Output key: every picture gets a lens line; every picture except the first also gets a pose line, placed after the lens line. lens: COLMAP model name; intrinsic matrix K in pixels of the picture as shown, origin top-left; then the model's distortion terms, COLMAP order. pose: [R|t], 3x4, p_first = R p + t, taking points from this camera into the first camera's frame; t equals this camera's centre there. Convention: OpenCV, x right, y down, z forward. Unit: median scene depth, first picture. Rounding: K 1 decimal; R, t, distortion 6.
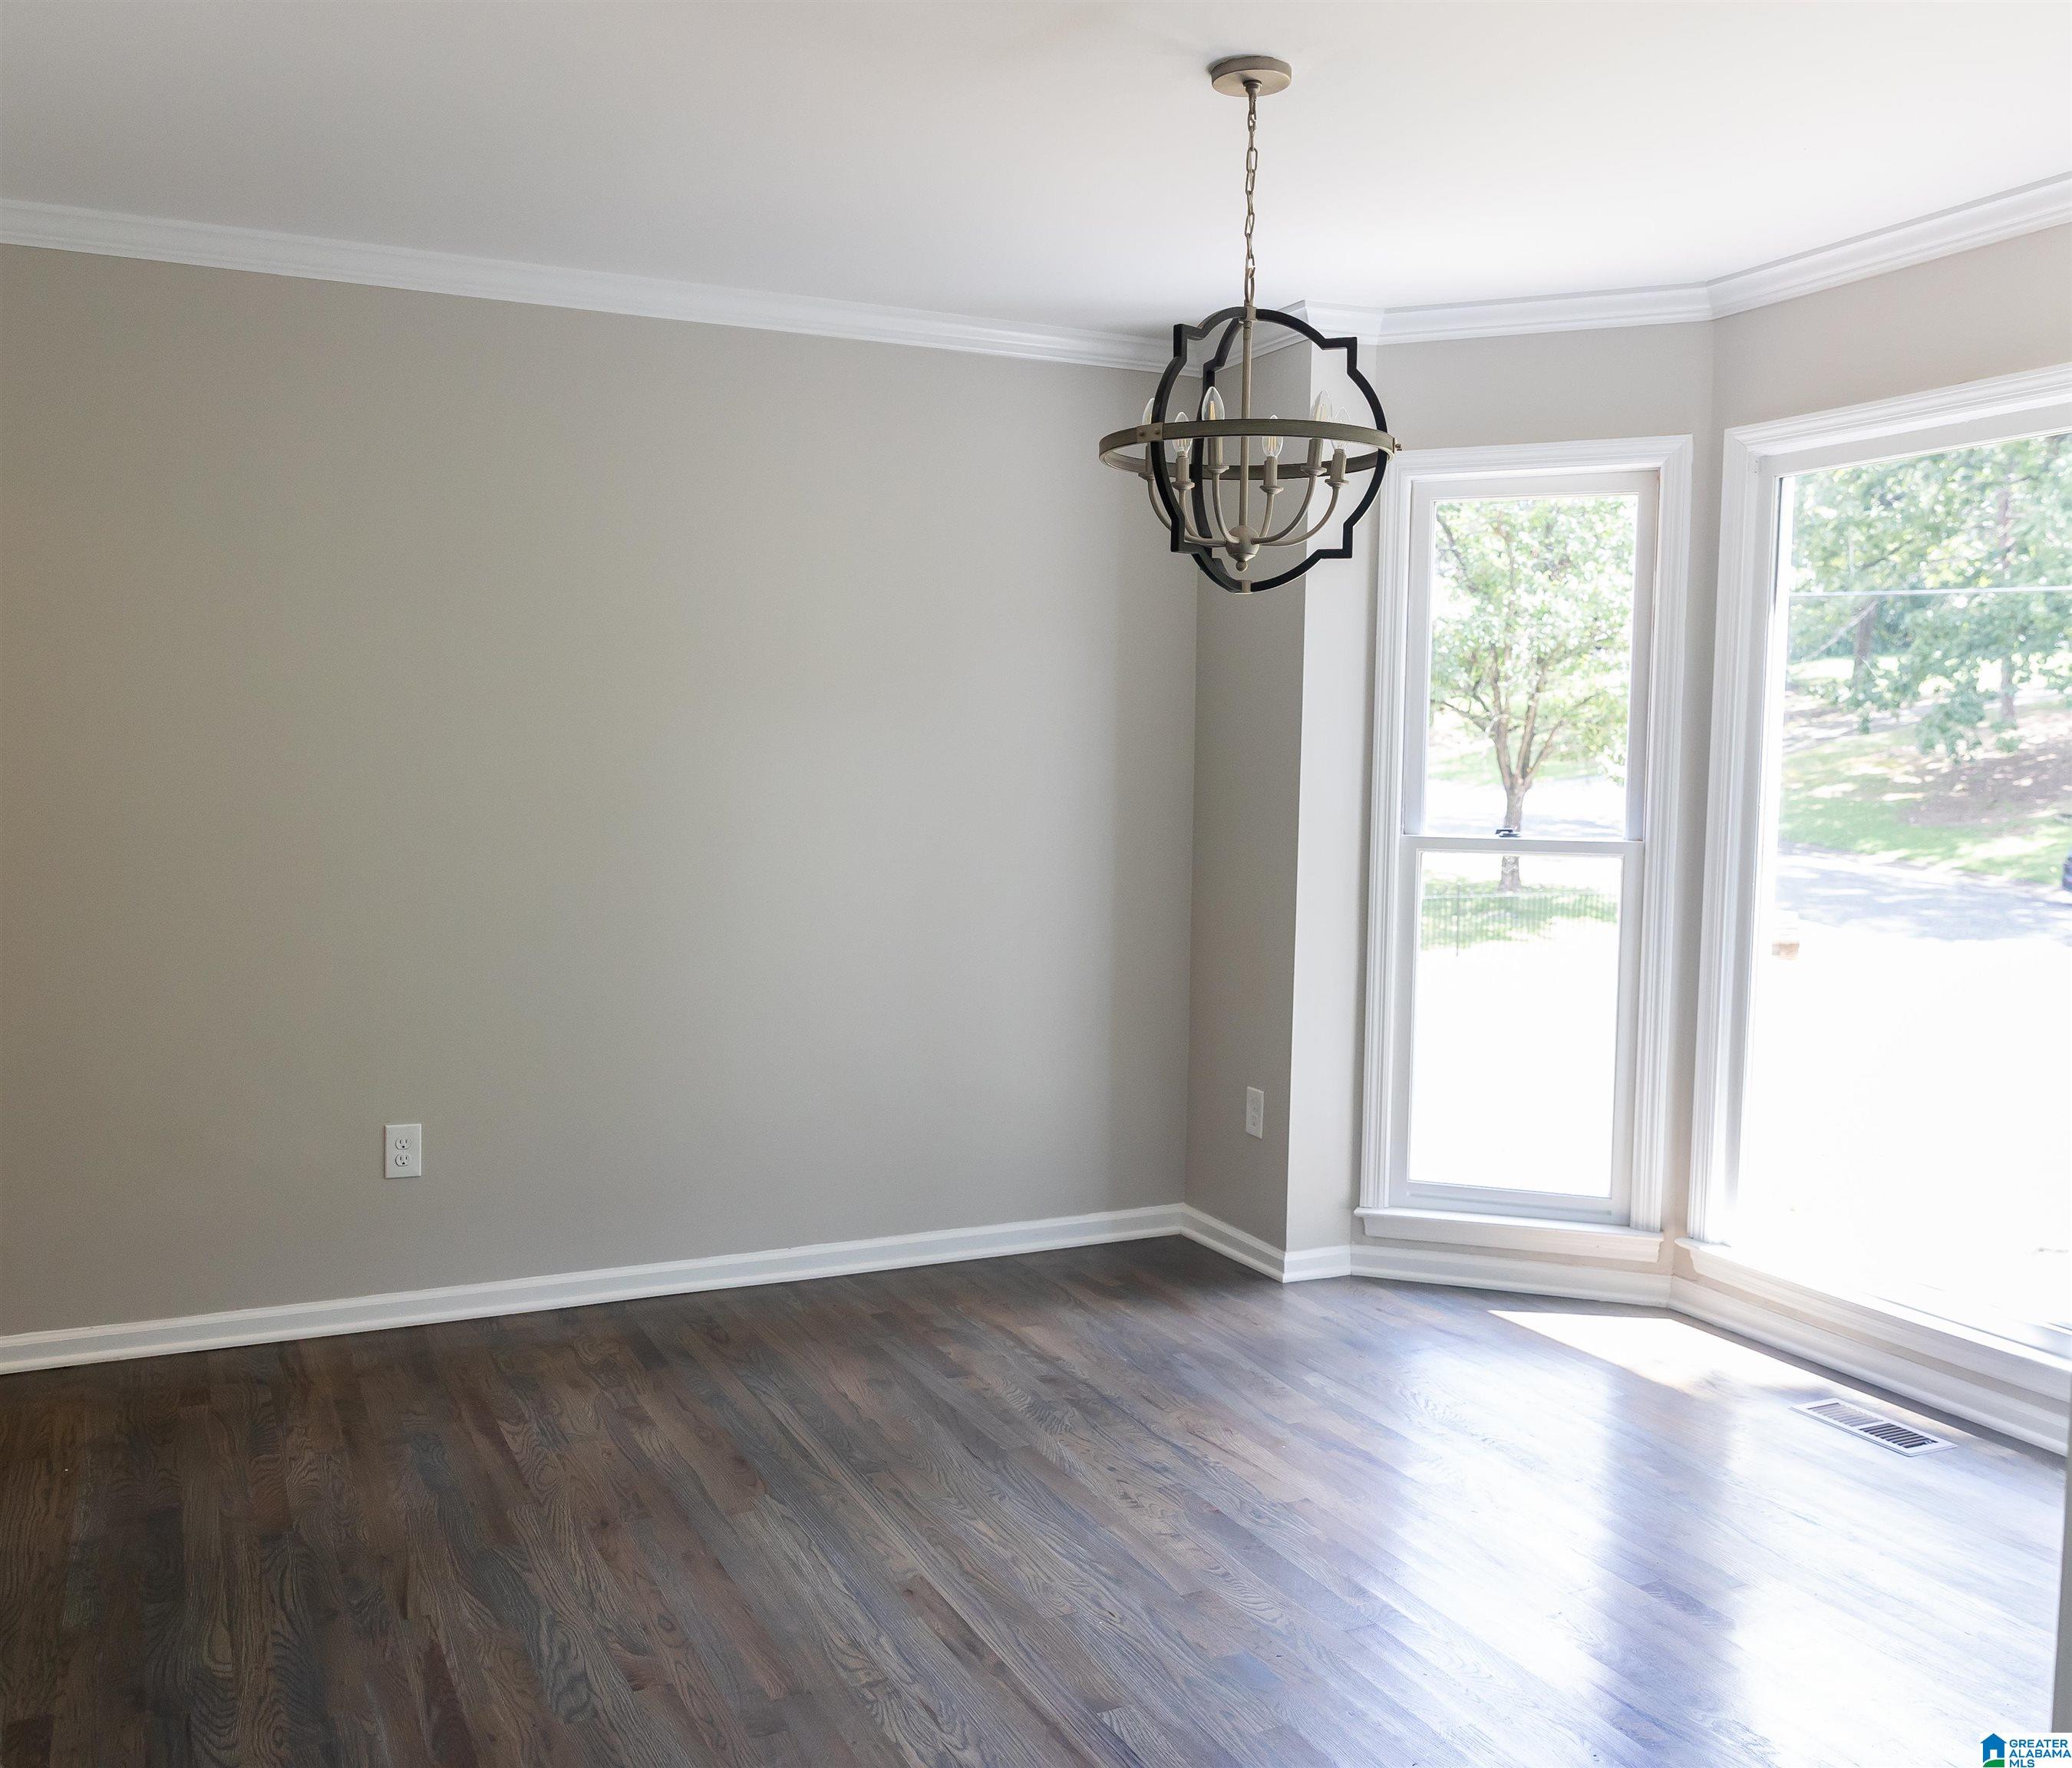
lens RADIAL K [[1858.4, 0, 1036.0], [0, 1858.4, 884.0], [0, 0, 1]] dist [0.105906, -0.007960]
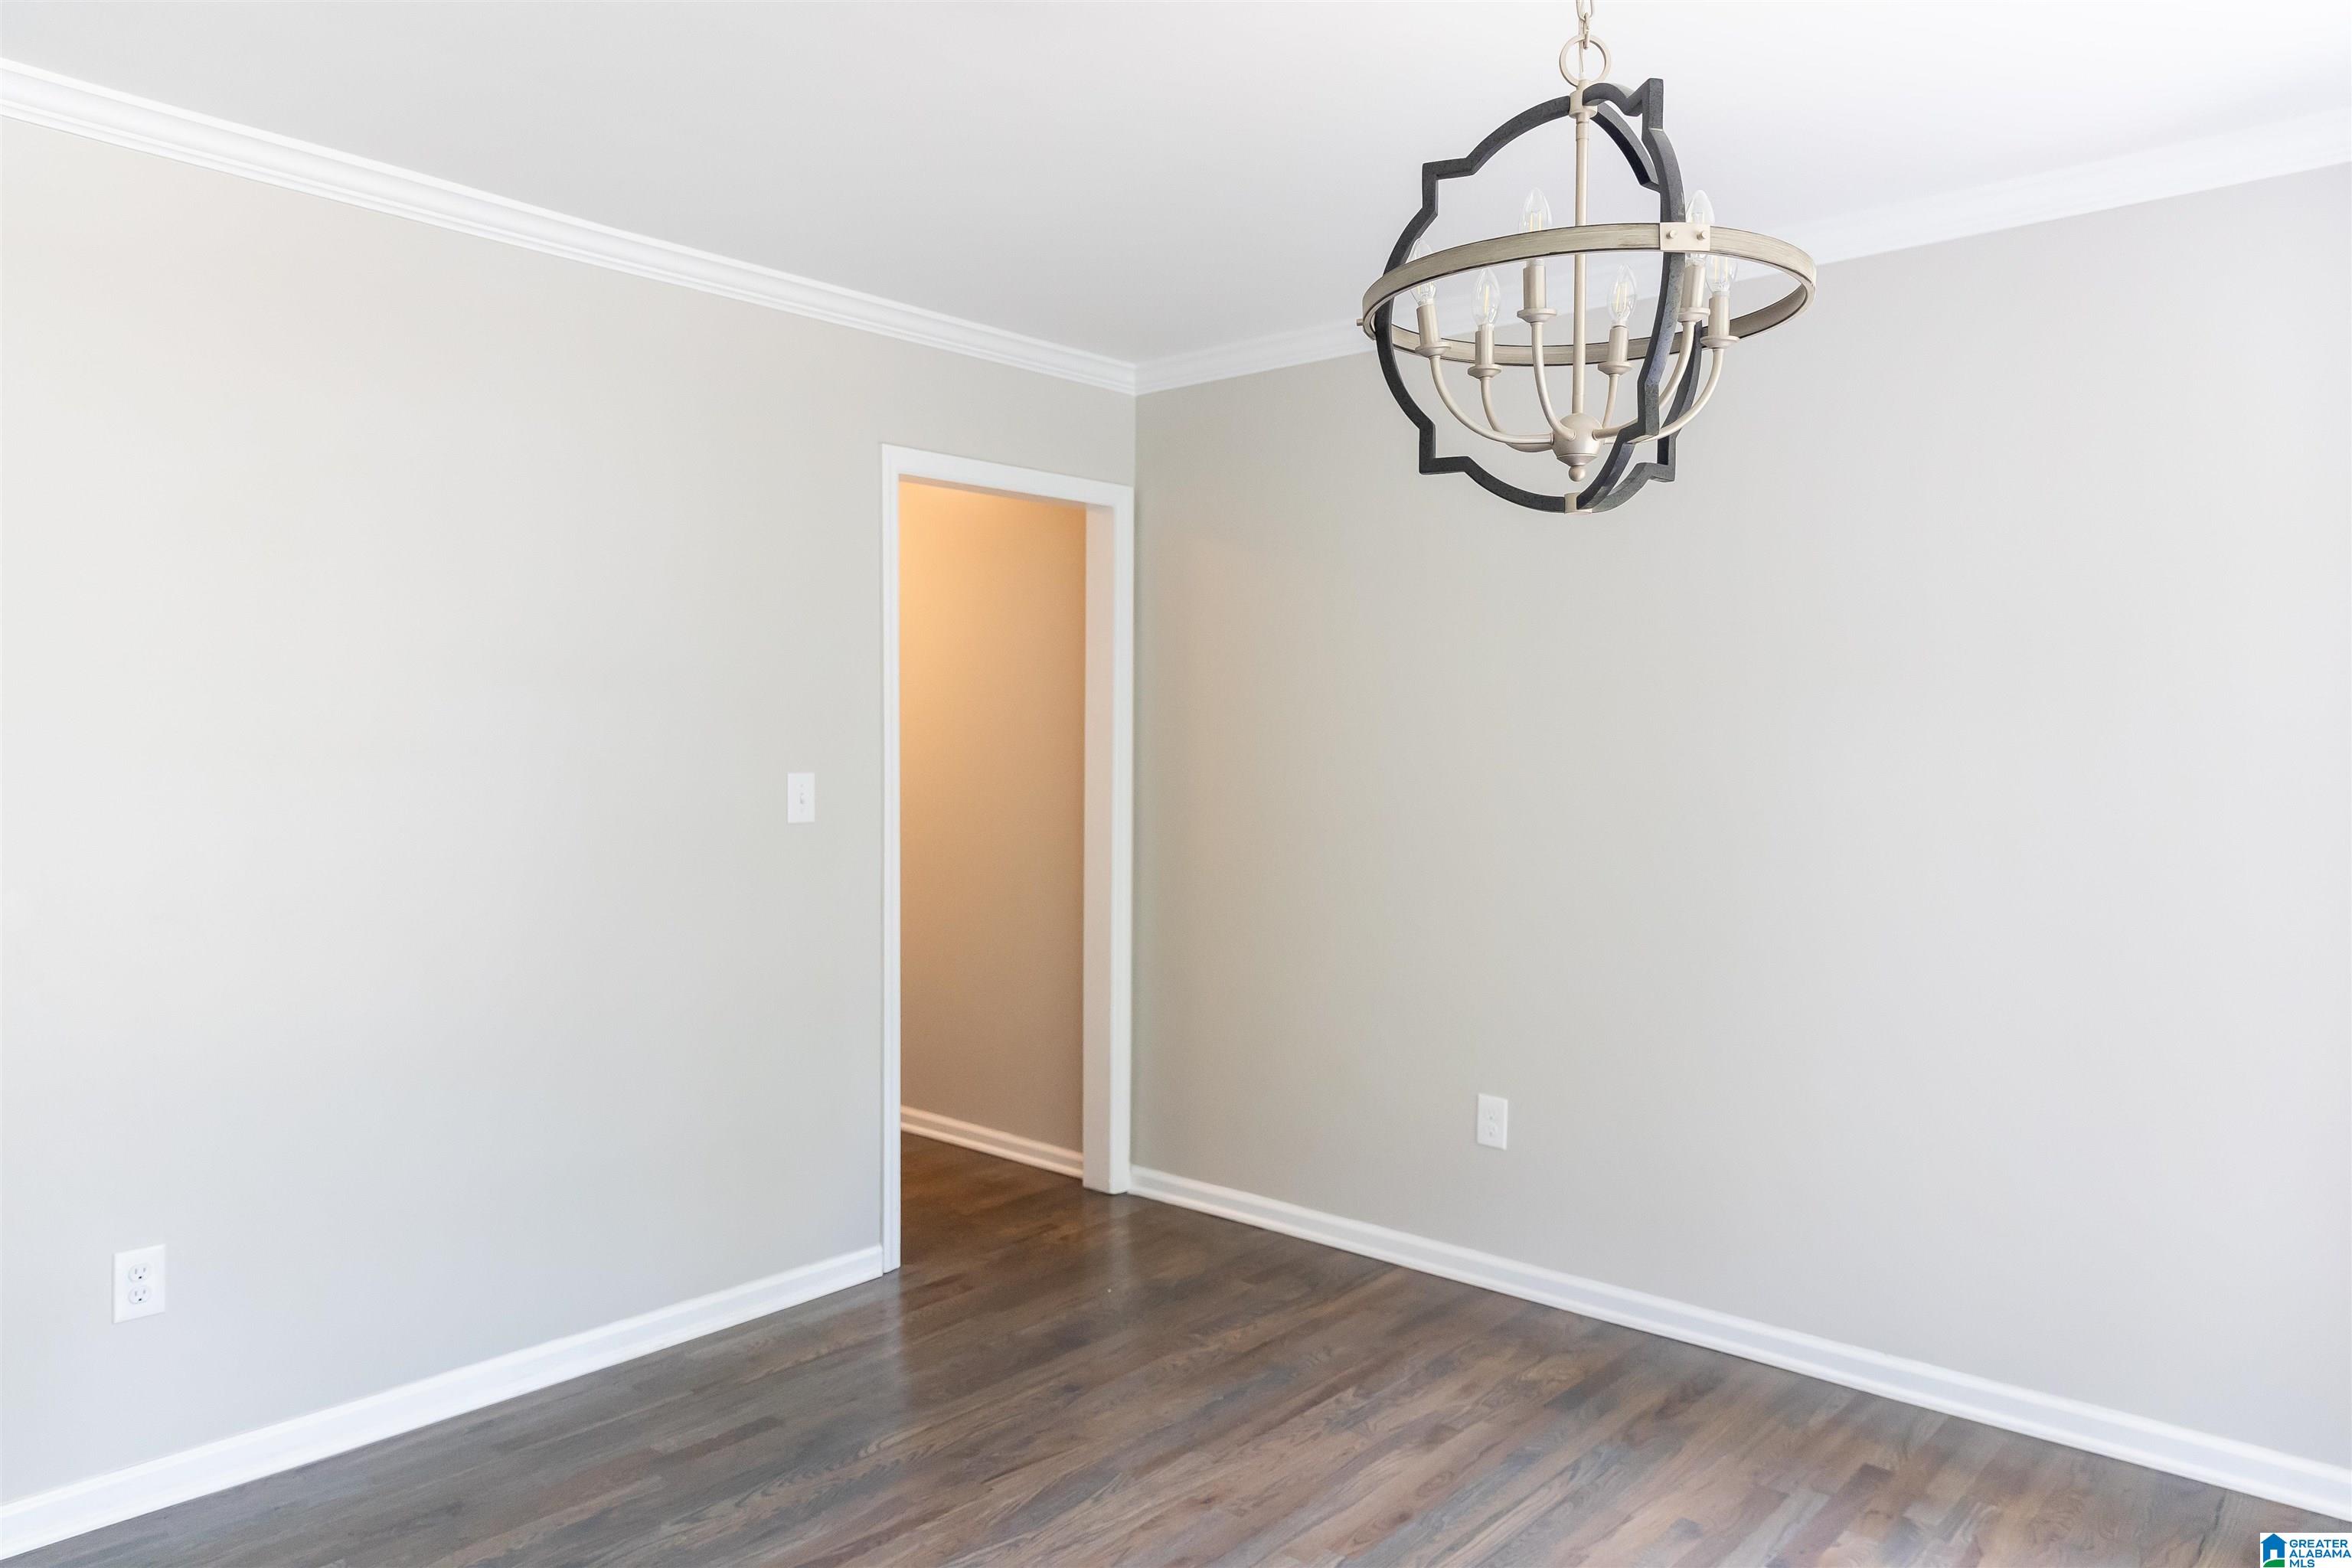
lens RADIAL K [[1601.1, 0, 1176.0], [0, 1601.1, 784.0], [0, 0, 1]] dist [0.026127, -0.001997]
pose [[0.408768, 0.020161, -0.912416, 0.459766], [-0.062964, 0.997997, -0.006156, -0.035790], [0.910464, 0.059966, 0.409219, 0.502130]]
